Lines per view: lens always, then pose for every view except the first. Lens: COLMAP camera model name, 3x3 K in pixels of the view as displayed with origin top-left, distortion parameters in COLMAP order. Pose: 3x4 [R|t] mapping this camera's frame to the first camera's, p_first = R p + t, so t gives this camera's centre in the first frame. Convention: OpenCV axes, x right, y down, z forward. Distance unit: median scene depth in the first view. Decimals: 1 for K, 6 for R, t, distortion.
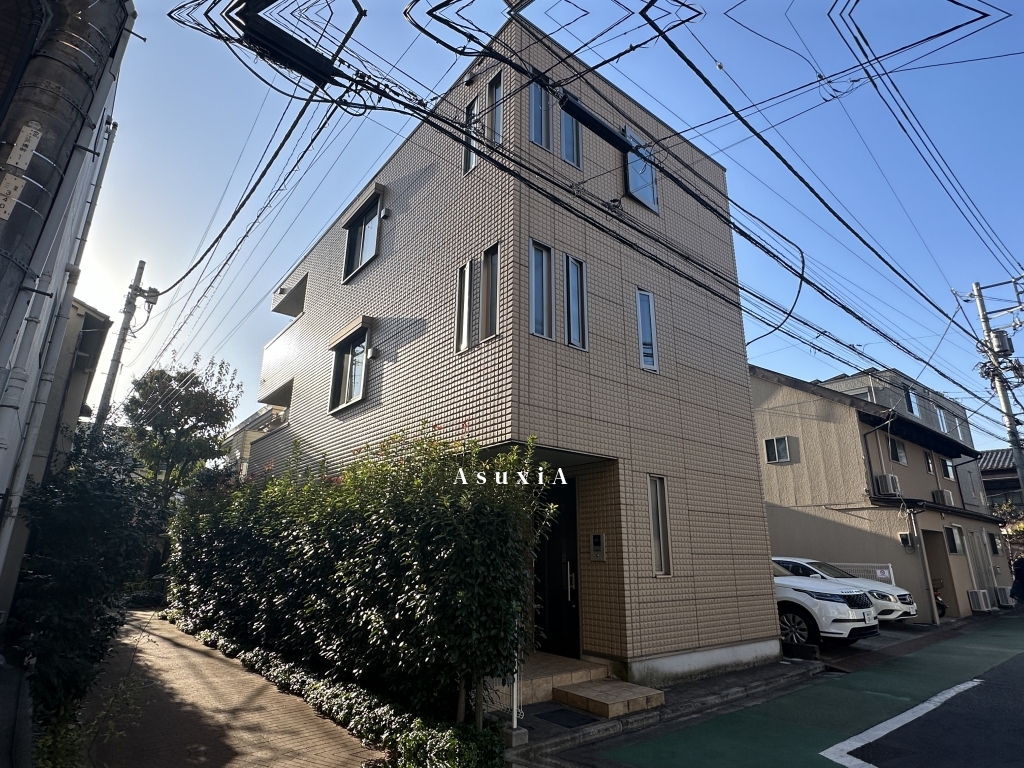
lens RADIAL K [[550.9, 0, 511.5], [0, 550.9, 383.6], [0, 0, 1]] dist [-0.001614, -0.000588]
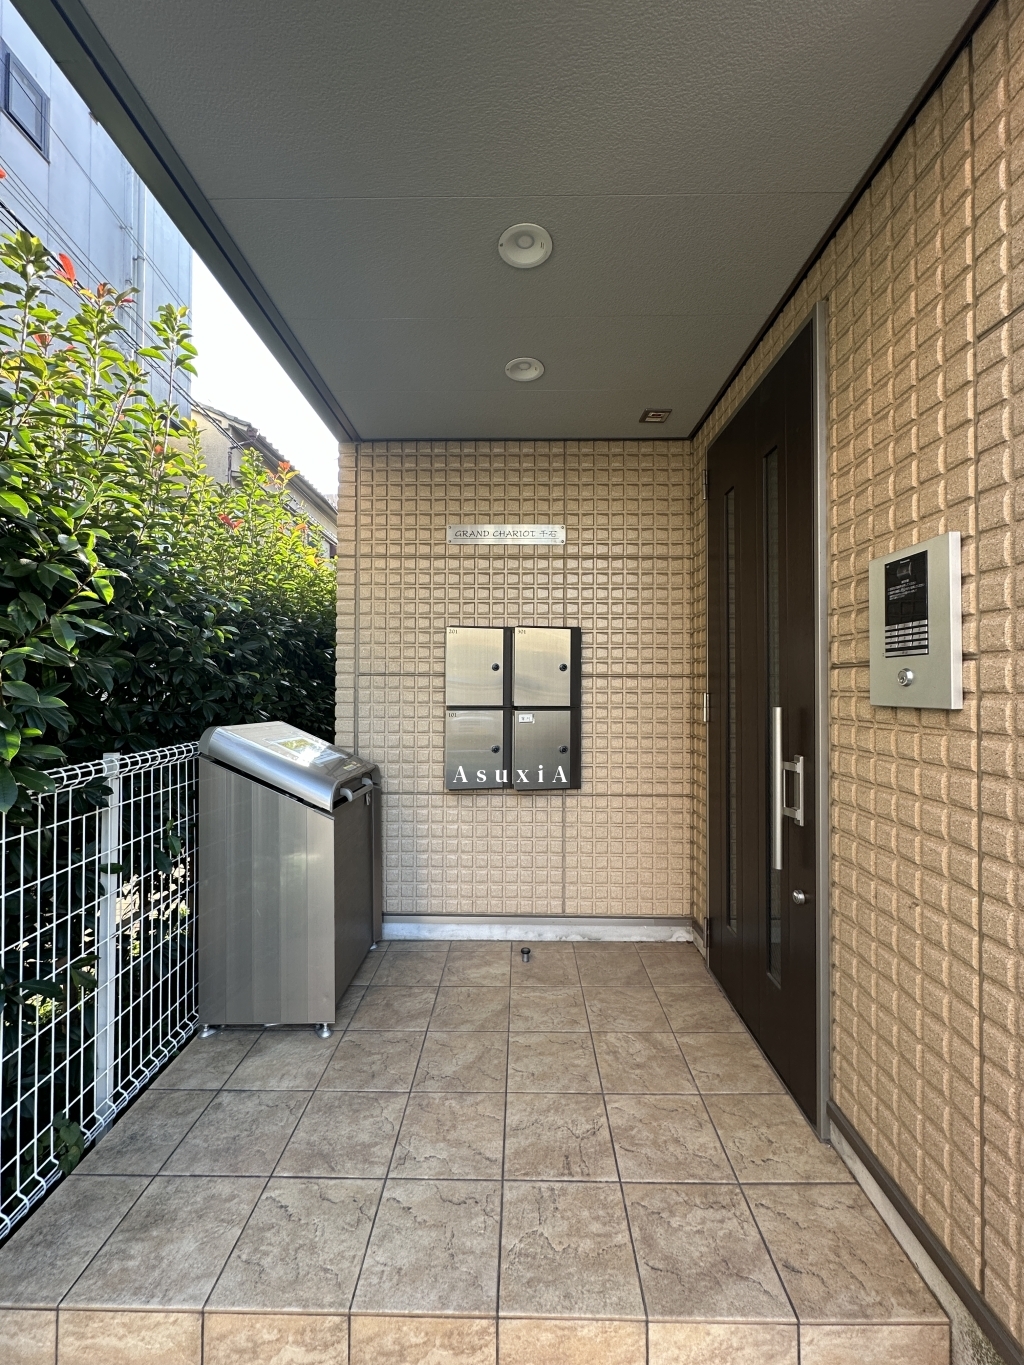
lens RADIAL K [[543.3, 0, 512.5], [0, 543.3, 683.9], [0, 0, 1]] dist [-0.002084, -0.000481]
pose [[0.775026, -0.012474, -0.631806, 0.143583], [0.190916, 0.957707, 0.215286, 0.219262], [0.602400, -0.287475, 0.744629, 0.688776]]
